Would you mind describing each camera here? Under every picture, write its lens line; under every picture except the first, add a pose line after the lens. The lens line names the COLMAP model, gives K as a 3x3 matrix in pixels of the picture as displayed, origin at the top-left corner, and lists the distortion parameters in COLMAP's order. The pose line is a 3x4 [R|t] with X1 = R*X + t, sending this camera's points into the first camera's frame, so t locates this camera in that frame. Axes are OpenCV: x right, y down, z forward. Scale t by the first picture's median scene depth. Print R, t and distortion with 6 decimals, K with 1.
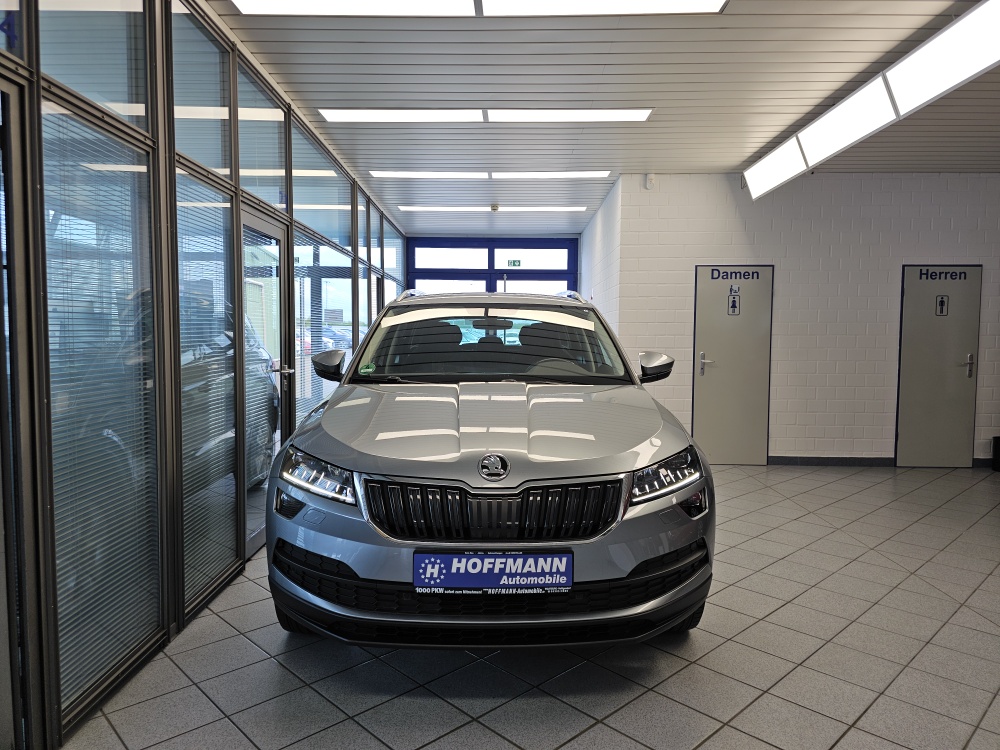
lens RADIAL K [[669.8, 0, 496.0], [0, 669.8, 365.9], [0, 0, 1]] dist [0.053988, -0.058740]
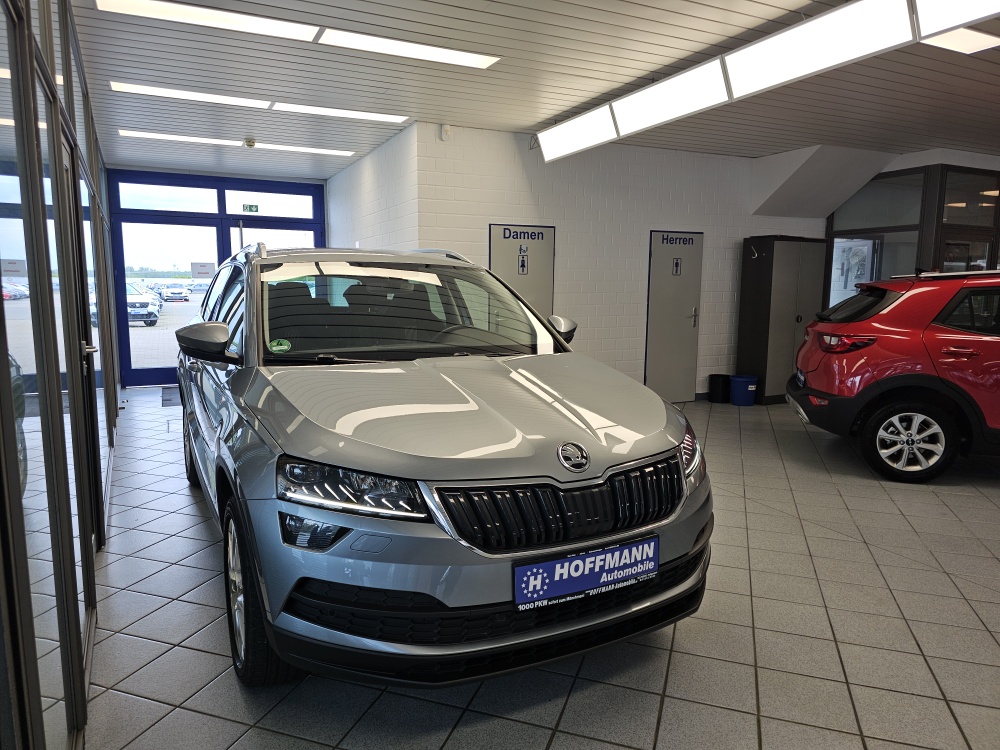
lens RADIAL K [[670.4, 0, 500.0], [0, 670.4, 375.0], [0, 0, 1]] dist [0.086647, -0.108030]
pose [[0.894170, -0.060137, 0.443671, -0.279817], [0.022854, 0.995777, 0.088912, -0.023816], [-0.447144, -0.069363, 0.891768, 0.141769]]
